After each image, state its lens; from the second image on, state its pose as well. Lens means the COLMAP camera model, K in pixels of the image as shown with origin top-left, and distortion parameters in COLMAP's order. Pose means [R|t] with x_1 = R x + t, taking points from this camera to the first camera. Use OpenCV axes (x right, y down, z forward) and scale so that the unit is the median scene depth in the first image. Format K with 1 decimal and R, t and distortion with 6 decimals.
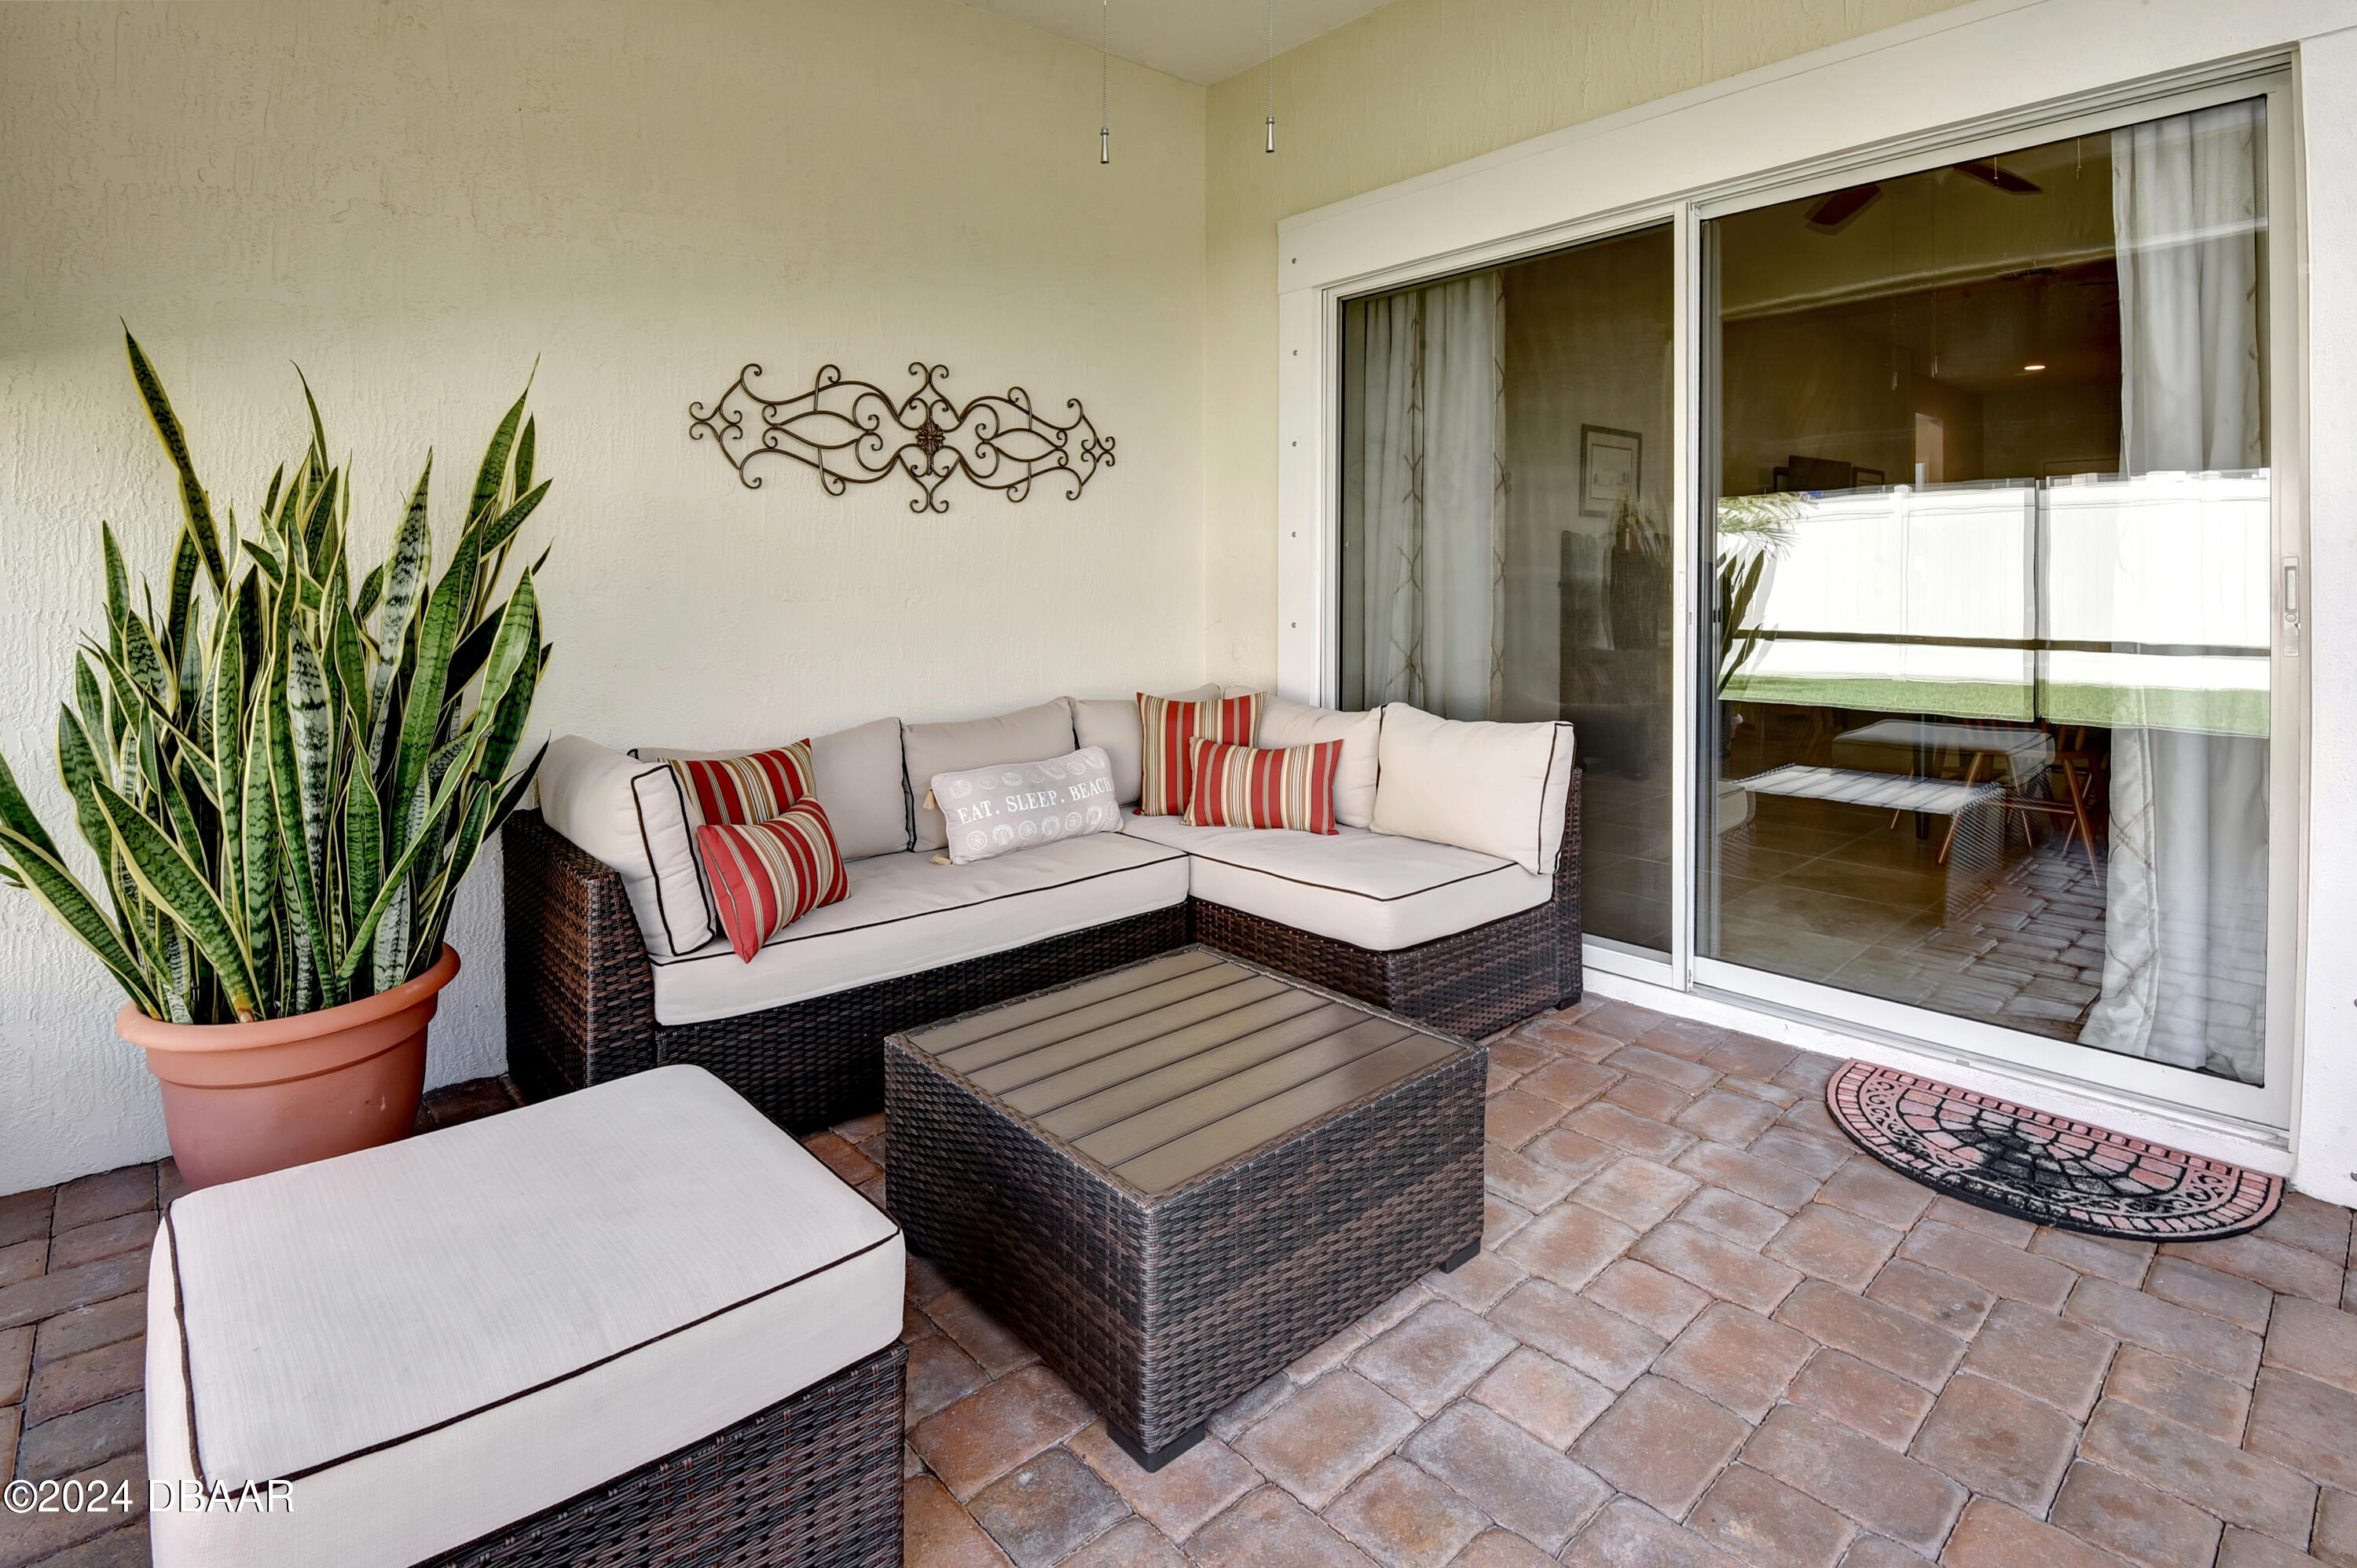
lens RADIAL K [[1102.6, 0, 1201.8], [0, 1102.6, 778.0], [0, 0, 1]] dist [0.001408, -0.023104]
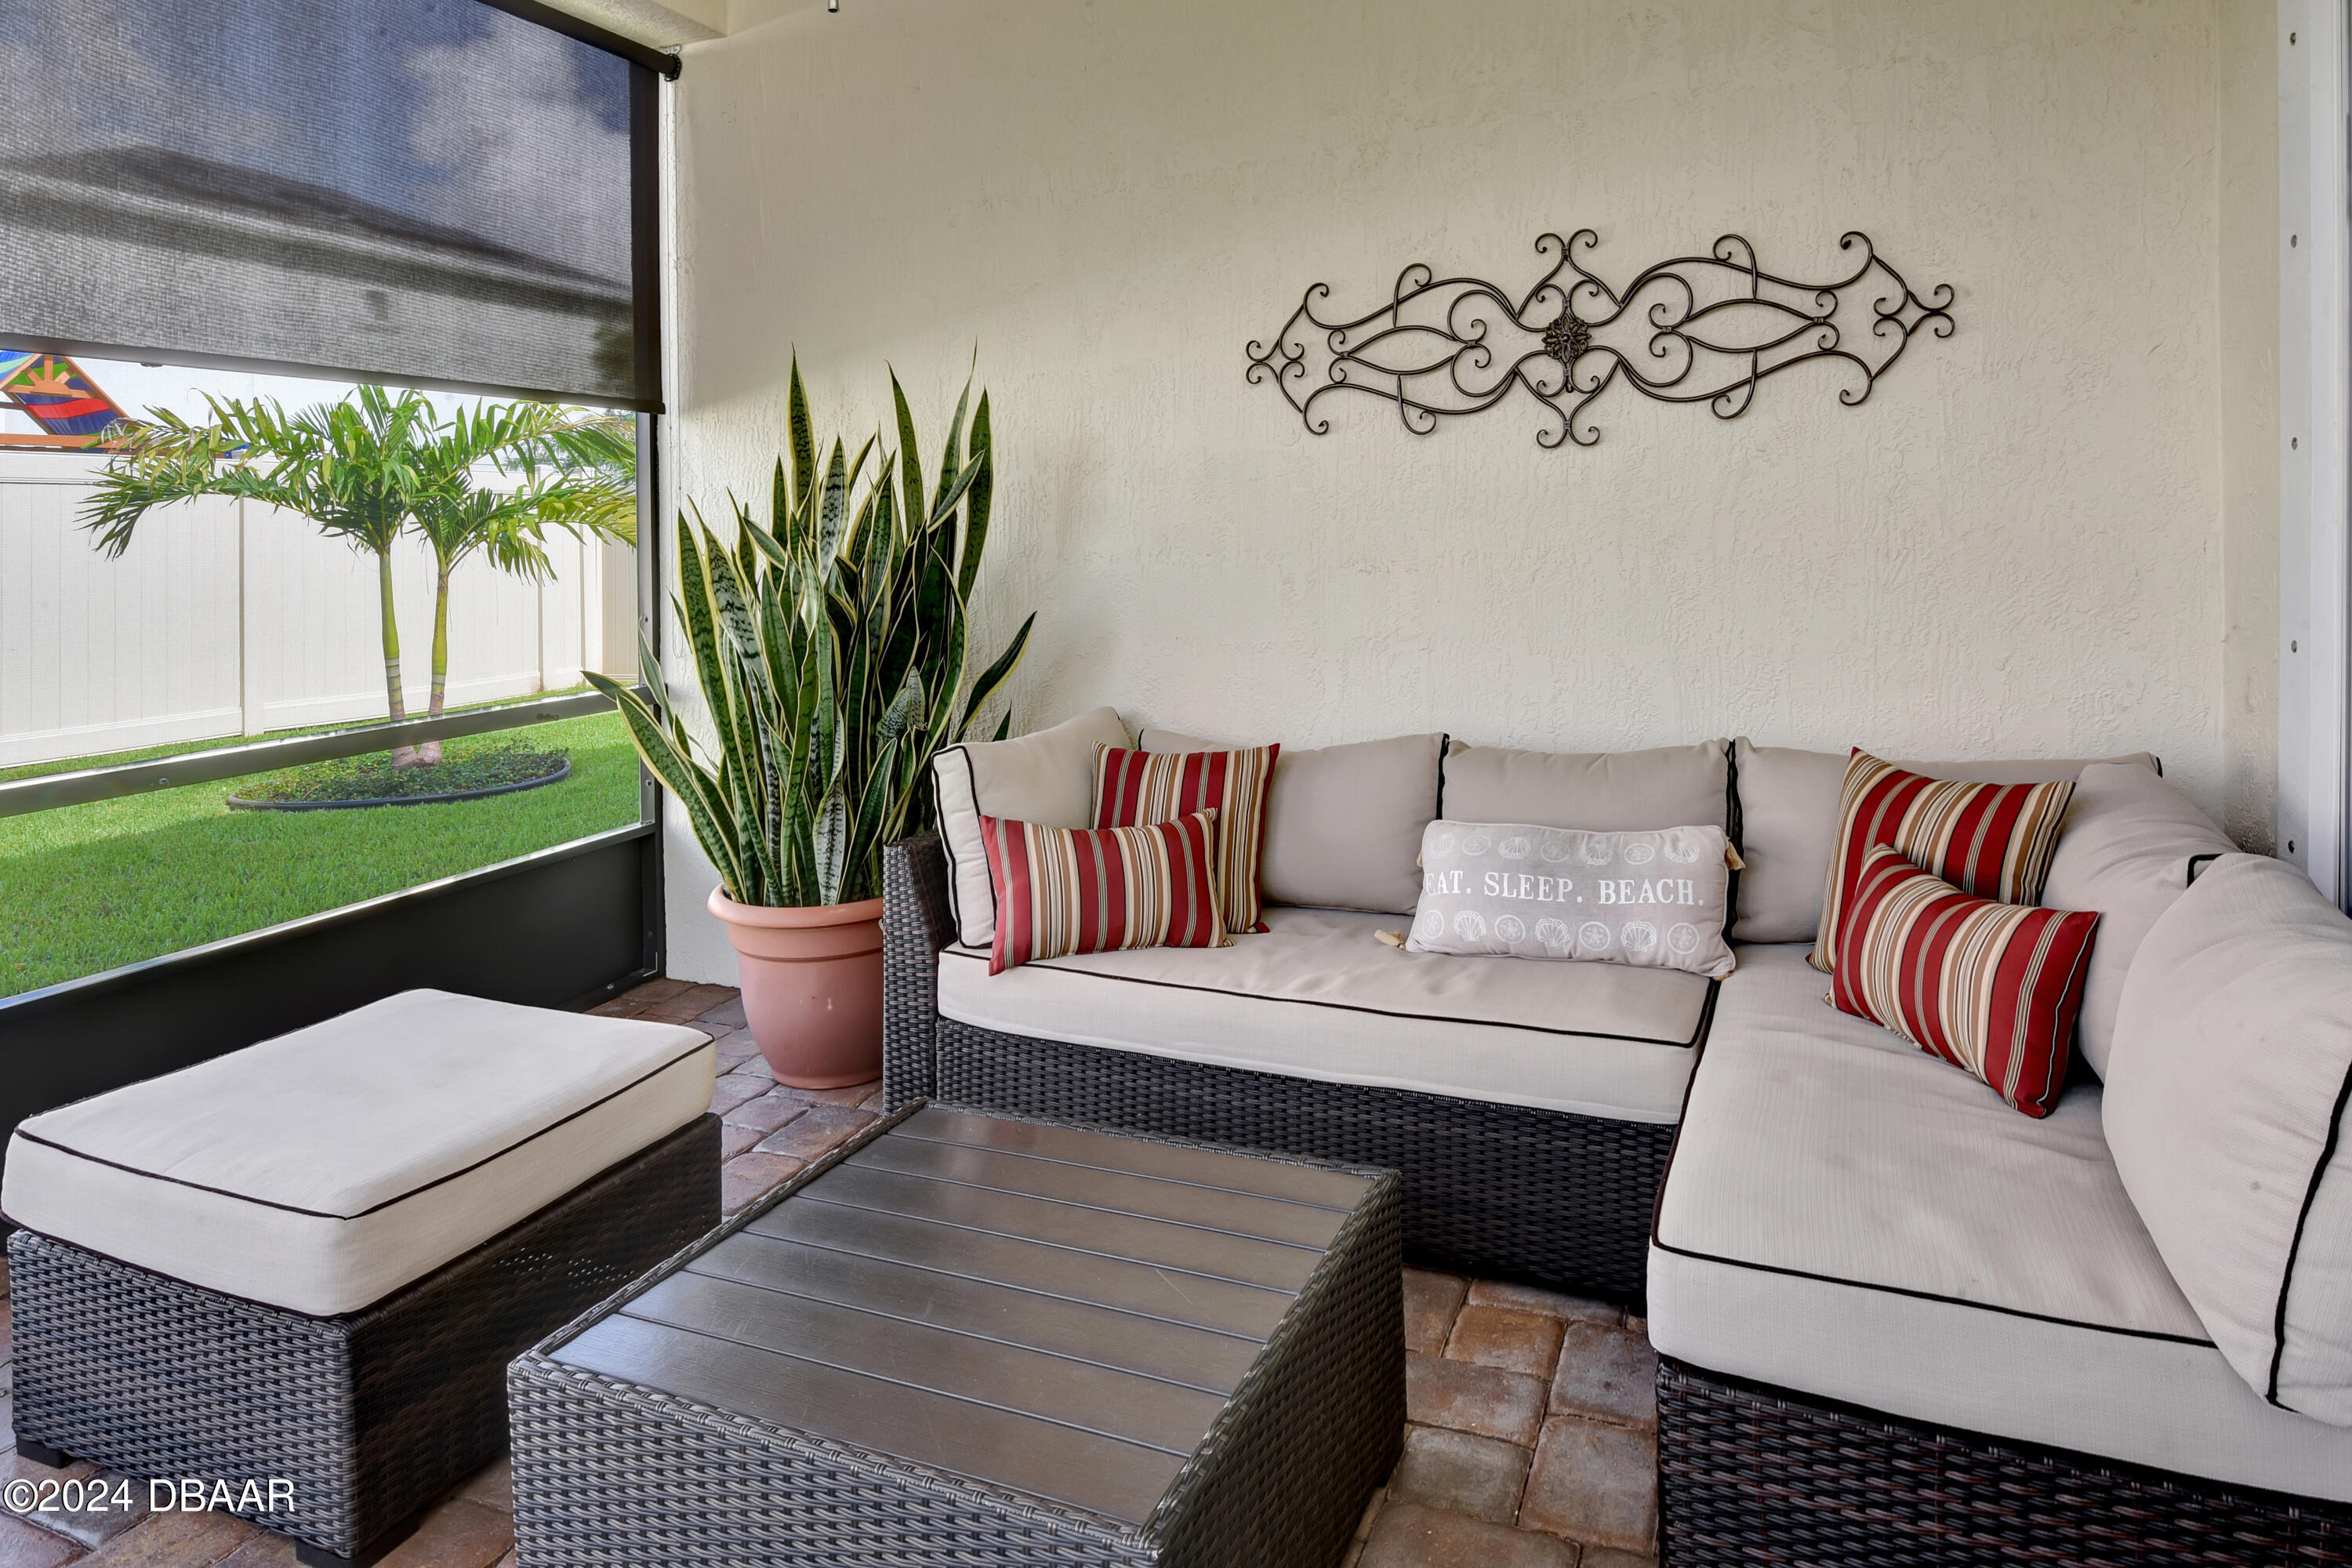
lens RADIAL K [[1389.5, 0, 1179.1], [0, 1389.5, 740.7], [0, 0, 1]] dist [-0.002334, -0.000646]
pose [[0.444258, 0.127534, -0.886775, 0.449203], [-0.148164, 0.986645, 0.067669, -0.085366], [0.883562, 0.101326, 0.457221, 0.420595]]
